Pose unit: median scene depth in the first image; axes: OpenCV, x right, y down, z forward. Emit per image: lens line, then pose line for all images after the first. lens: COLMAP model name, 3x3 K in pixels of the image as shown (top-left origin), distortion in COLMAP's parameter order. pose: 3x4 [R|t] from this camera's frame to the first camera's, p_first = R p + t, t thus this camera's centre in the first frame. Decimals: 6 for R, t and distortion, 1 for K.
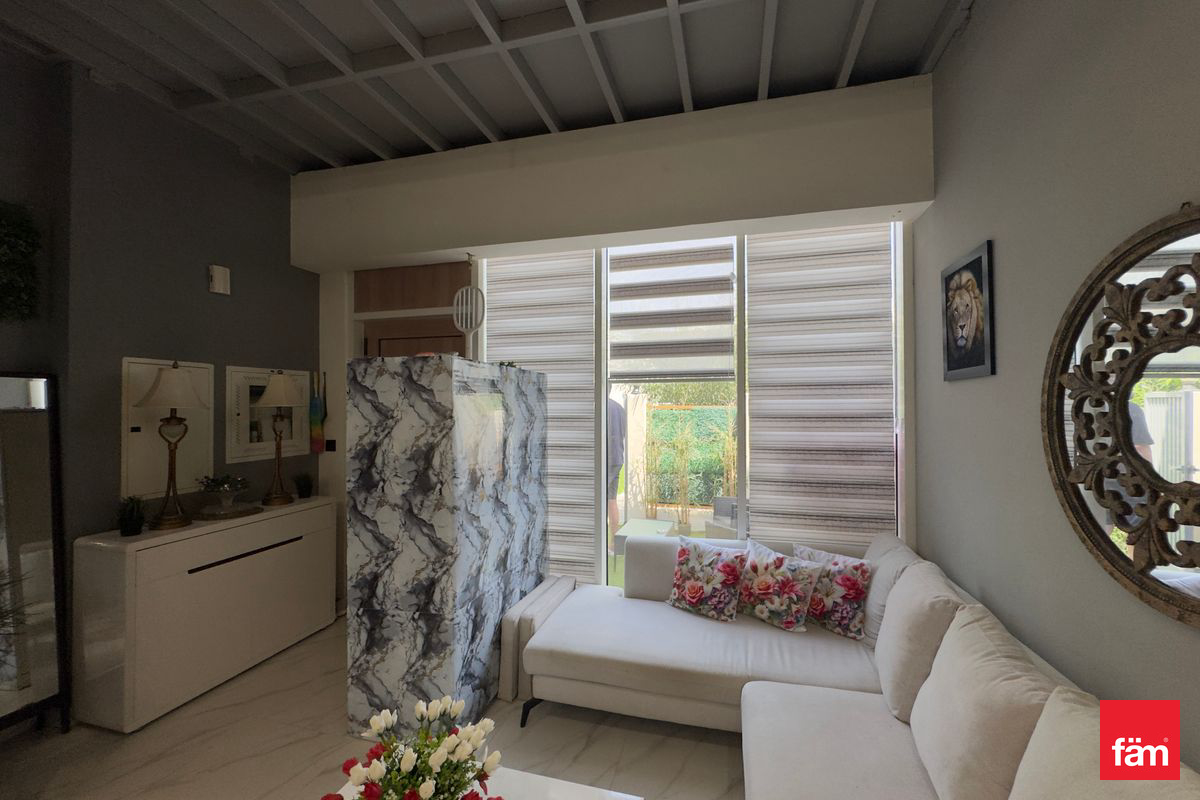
lens RADIAL K [[477.5, 0, 598.9], [0, 477.5, 397.8], [0, 0, 1]] dist [-0.004390, 0.000711]
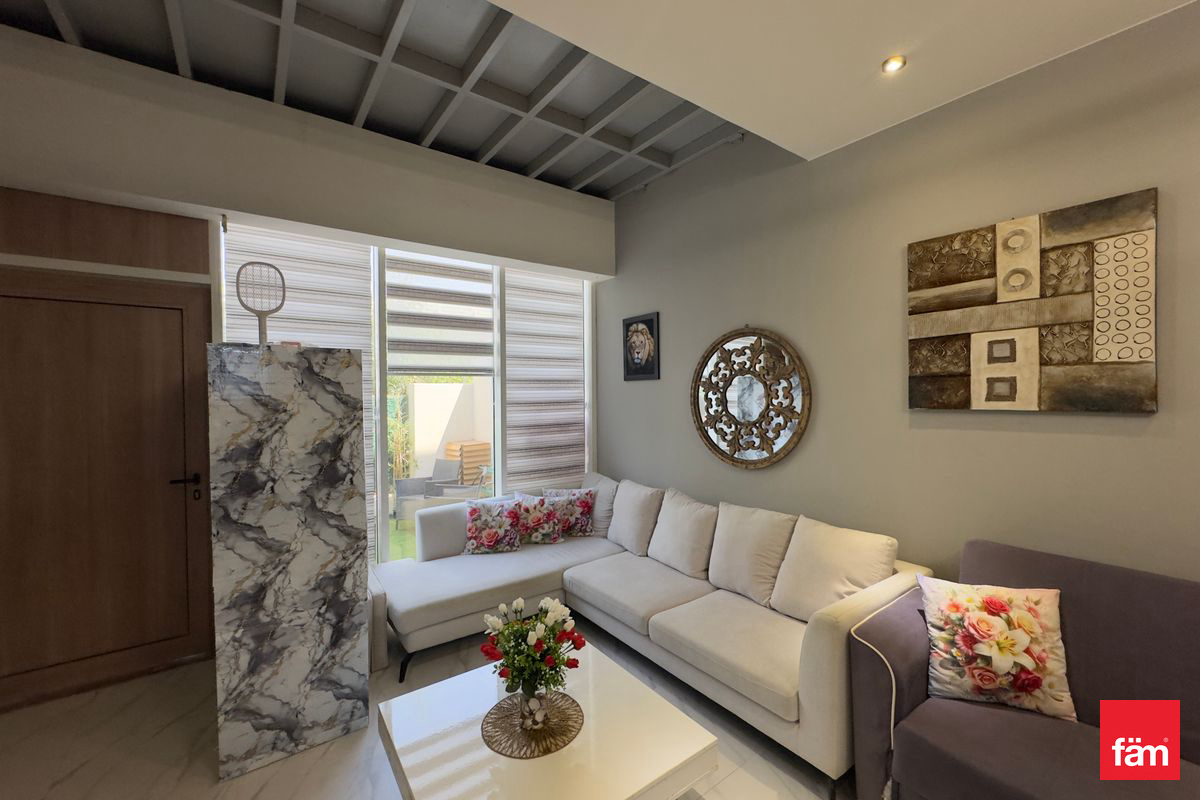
lens RADIAL K [[477.5, 0, 596.2], [0, 477.5, 397.8], [0, 0, 1]] dist [-0.004390, 0.000711]
pose [[0.629499, -0.011473, 0.776917, -0.759436], [-0.007934, 0.999744, 0.021192, -0.009196], [-0.776961, -0.019504, 0.629246, -0.054665]]
